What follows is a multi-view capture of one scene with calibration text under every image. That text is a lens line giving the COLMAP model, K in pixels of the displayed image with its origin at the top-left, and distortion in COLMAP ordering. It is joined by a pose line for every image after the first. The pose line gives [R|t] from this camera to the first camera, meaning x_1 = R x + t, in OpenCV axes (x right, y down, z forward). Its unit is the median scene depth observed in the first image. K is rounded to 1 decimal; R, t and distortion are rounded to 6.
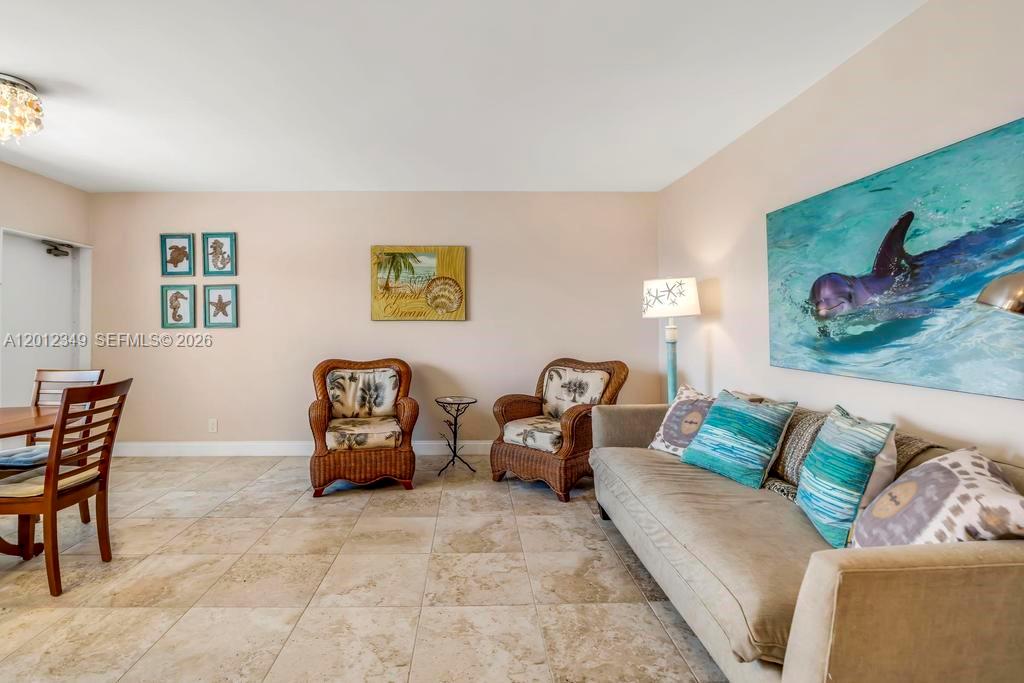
lens RADIAL K [[487.3, 0, 485.8], [0, 487.3, 317.8], [0, 0, 1]] dist [-0.019008, 0.001911]
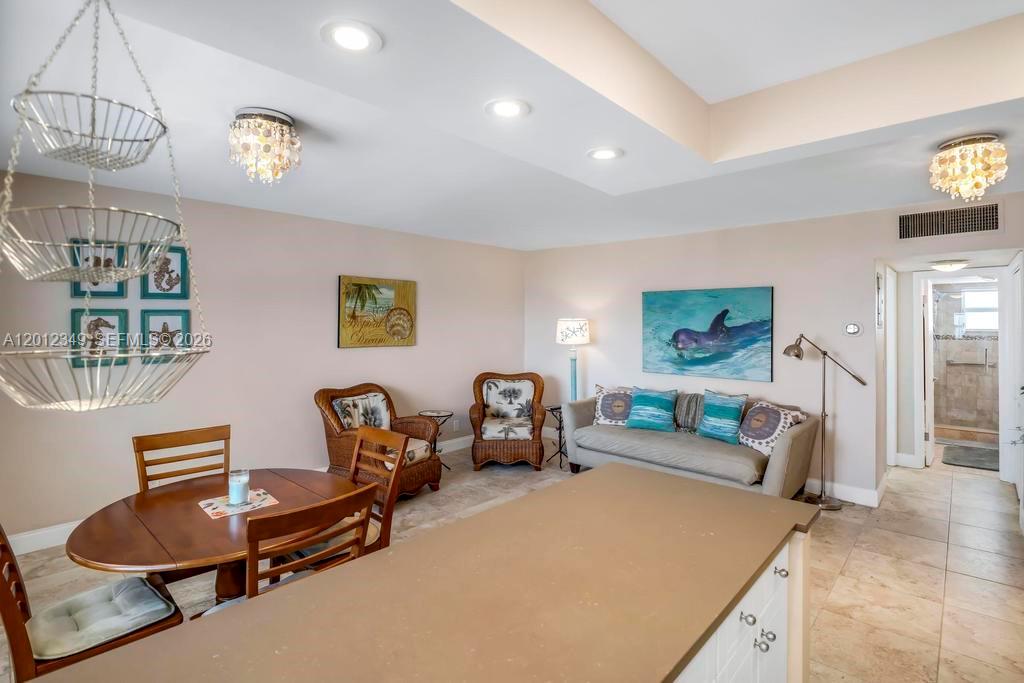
lens RADIAL K [[494.7, 0, 521.1], [0, 494.7, 312.5], [0, 0, 1]] dist [-0.017629, 0.000805]
pose [[0.694021, 0.019904, 0.719680, -0.933069], [-0.019009, 0.999776, -0.009319, -0.087073], [-0.719704, -0.007212, 0.694243, -0.006073]]
